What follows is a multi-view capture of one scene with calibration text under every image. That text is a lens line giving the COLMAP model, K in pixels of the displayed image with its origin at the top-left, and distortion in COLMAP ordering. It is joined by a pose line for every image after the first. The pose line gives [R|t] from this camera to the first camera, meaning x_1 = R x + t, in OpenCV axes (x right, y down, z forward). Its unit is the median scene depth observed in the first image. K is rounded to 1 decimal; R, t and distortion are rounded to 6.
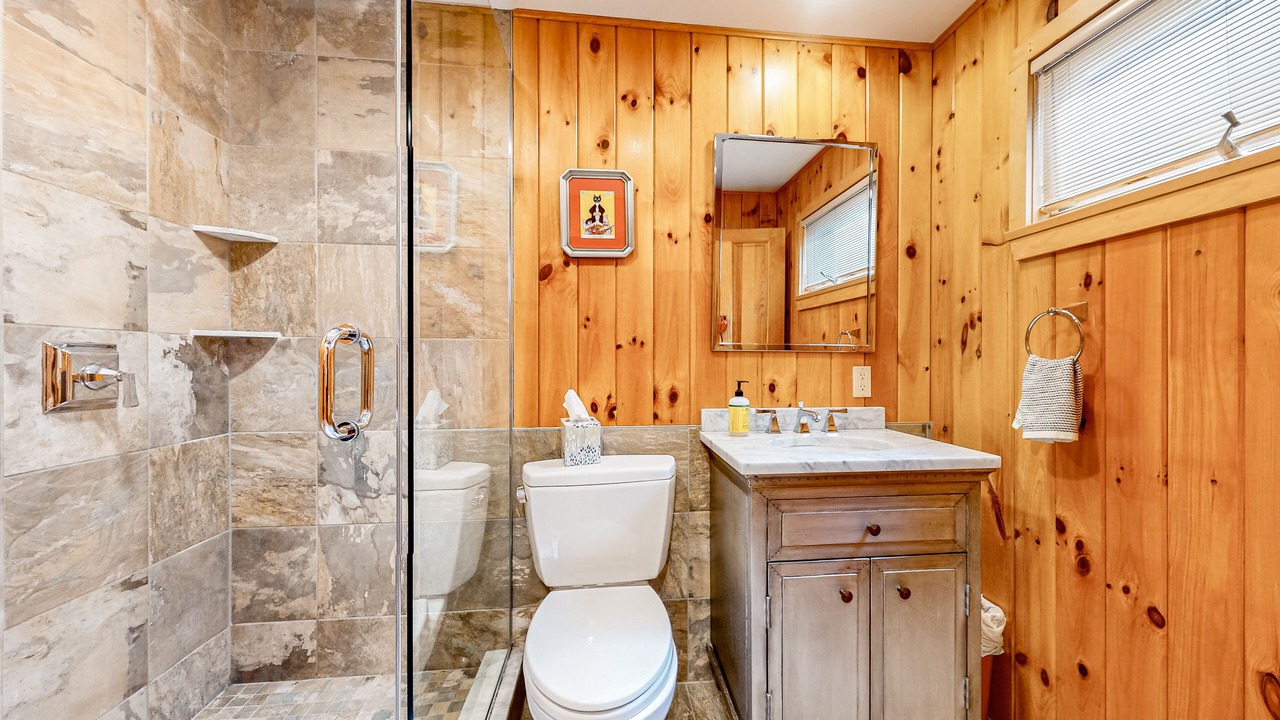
lens RADIAL K [[518.7, 0, 641.5], [0, 518.7, 362.9], [0, 0, 1]] dist [-0.002360, -0.000484]
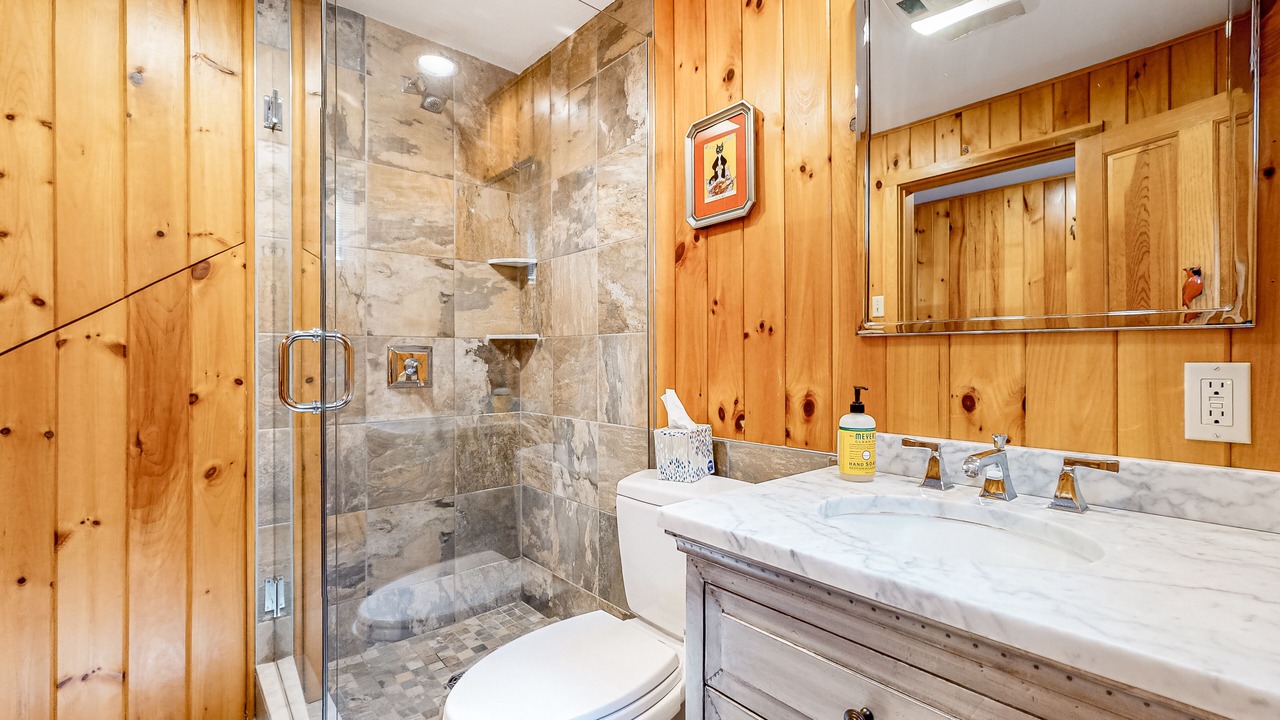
lens RADIAL K [[559.0, 0, 639.6], [0, 559.0, 360.1], [0, 0, 1]] dist [-0.014325, -0.000195]
pose [[0.574463, -0.000936, -0.818530, 0.559196], [-0.000588, 0.999999, -0.001555, 0.005759], [0.818531, 0.001375, 0.574461, 0.431543]]
